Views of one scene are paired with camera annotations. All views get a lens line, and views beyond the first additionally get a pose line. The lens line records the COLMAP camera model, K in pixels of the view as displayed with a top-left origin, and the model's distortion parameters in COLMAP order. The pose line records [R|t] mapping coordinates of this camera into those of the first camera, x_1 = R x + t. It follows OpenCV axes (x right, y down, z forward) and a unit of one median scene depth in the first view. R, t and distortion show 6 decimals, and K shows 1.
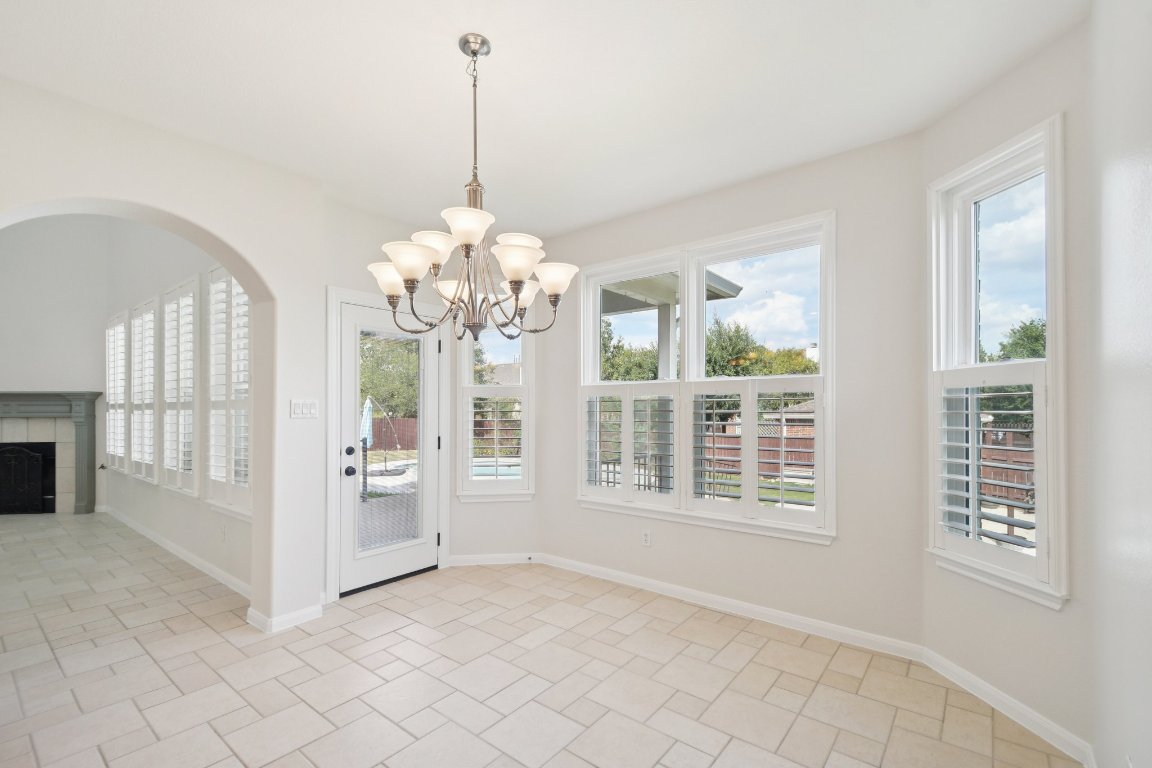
lens RADIAL K [[512.8, 0, 557.5], [0, 512.8, 404.7], [0, 0, 1]] dist [0.014955, -0.002517]
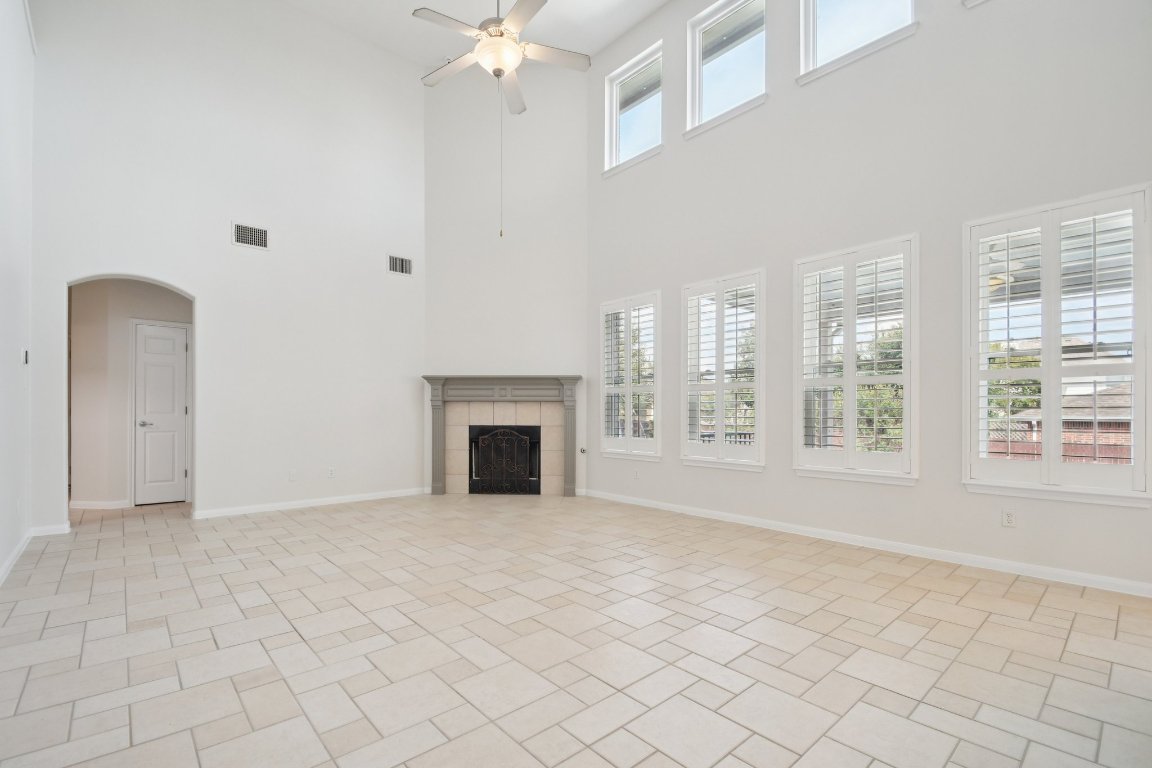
lens RADIAL K [[512.8, 0, 588.6], [0, 512.8, 410.9], [0, 0, 1]] dist [0.014955, -0.002517]
pose [[0.989886, 0.007501, -0.141669, -0.742918], [-0.005791, 0.999905, 0.012479, 0.030416], [0.141749, -0.011532, 0.989835, 0.010686]]
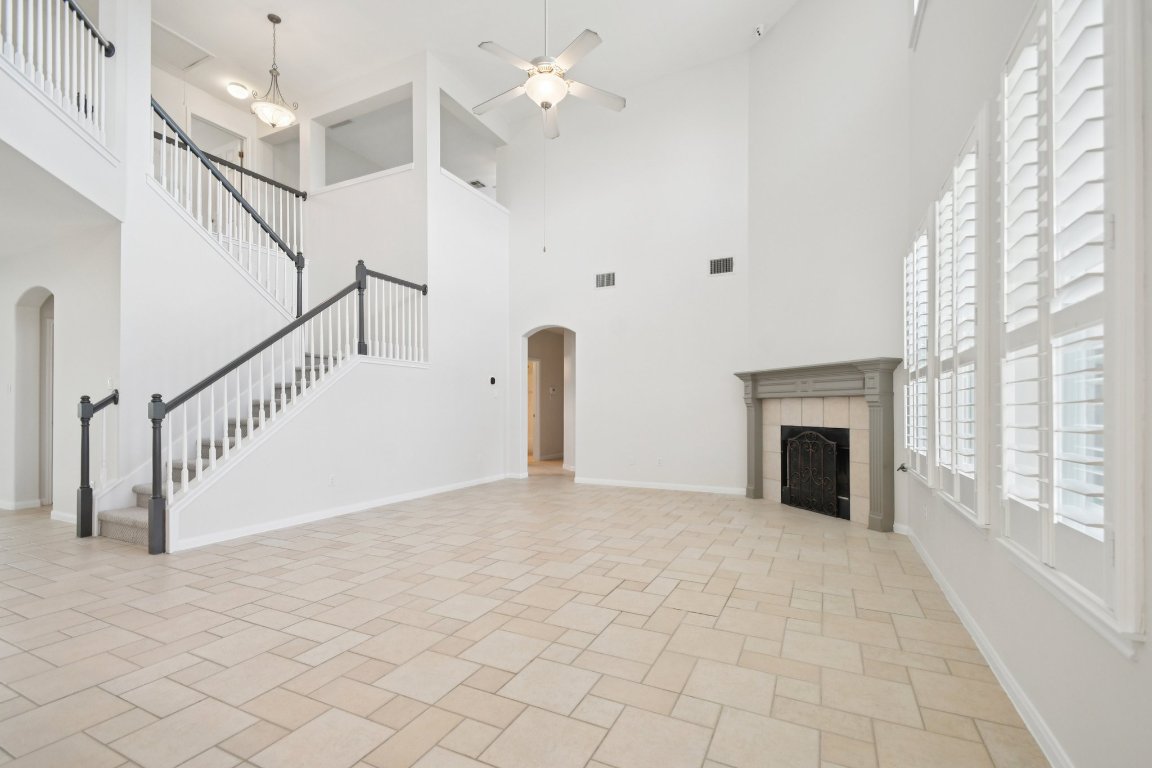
lens RADIAL K [[512.8, 0, 562.1], [0, 512.8, 408.6], [0, 0, 1]] dist [0.014955, -0.002517]
pose [[0.225463, 0.003958, -0.974244, -0.326880], [0.007715, 0.999953, 0.005848, 0.035739], [0.974221, -0.008835, 0.225422, 0.421747]]
